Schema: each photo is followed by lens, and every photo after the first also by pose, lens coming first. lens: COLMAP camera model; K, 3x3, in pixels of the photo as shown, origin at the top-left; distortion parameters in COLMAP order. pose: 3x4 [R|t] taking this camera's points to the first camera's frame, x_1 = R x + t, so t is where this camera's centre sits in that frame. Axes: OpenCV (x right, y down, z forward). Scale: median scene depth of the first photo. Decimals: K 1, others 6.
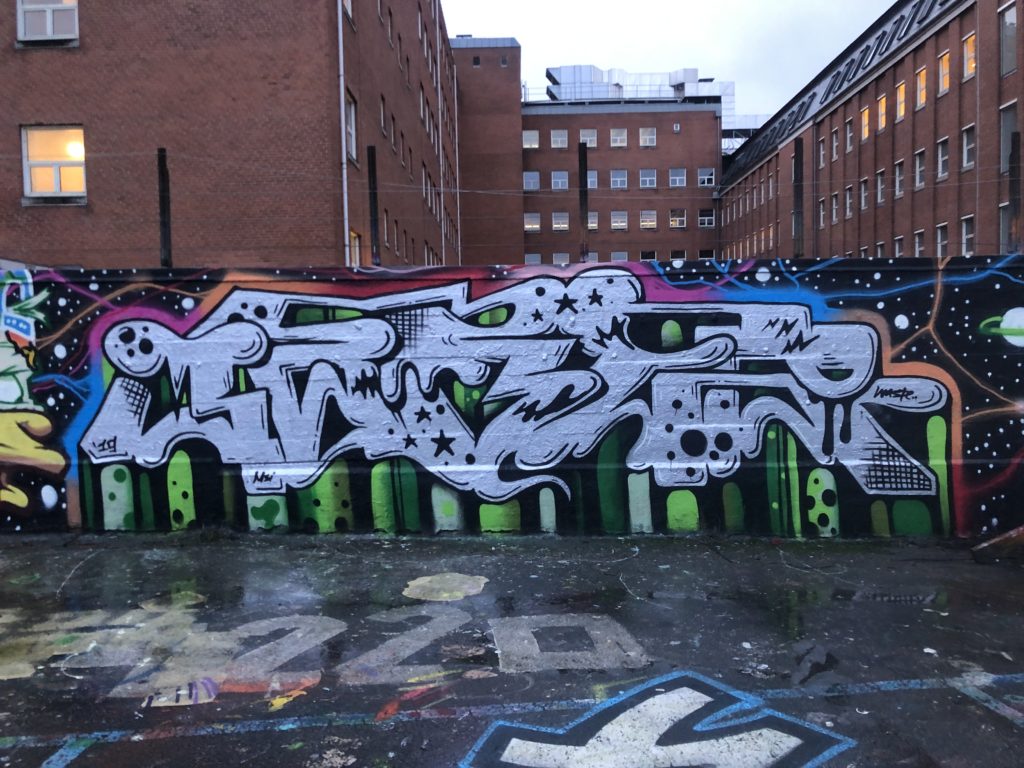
lens RADIAL K [[841.6, 0, 515.4], [0, 841.6, 379.5], [0, 0, 1]] dist [0.017690, -0.003499]
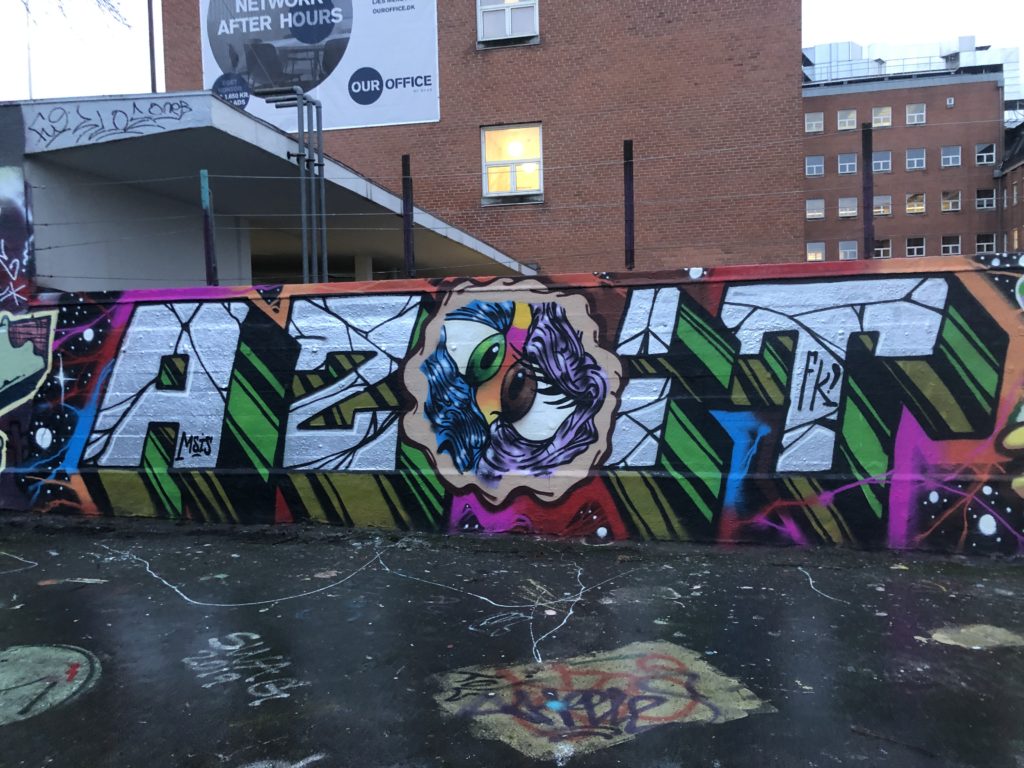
lens RADIAL K [[841.6, 0, 515.4], [0, 841.6, 379.5], [0, 0, 1]] dist [0.017690, -0.003499]
pose [[0.981366, -0.000833, -0.192144, -0.117849], [0.001322, 0.999996, 0.002417, -0.000204], [0.192142, -0.002626, 0.981364, 0.007514]]
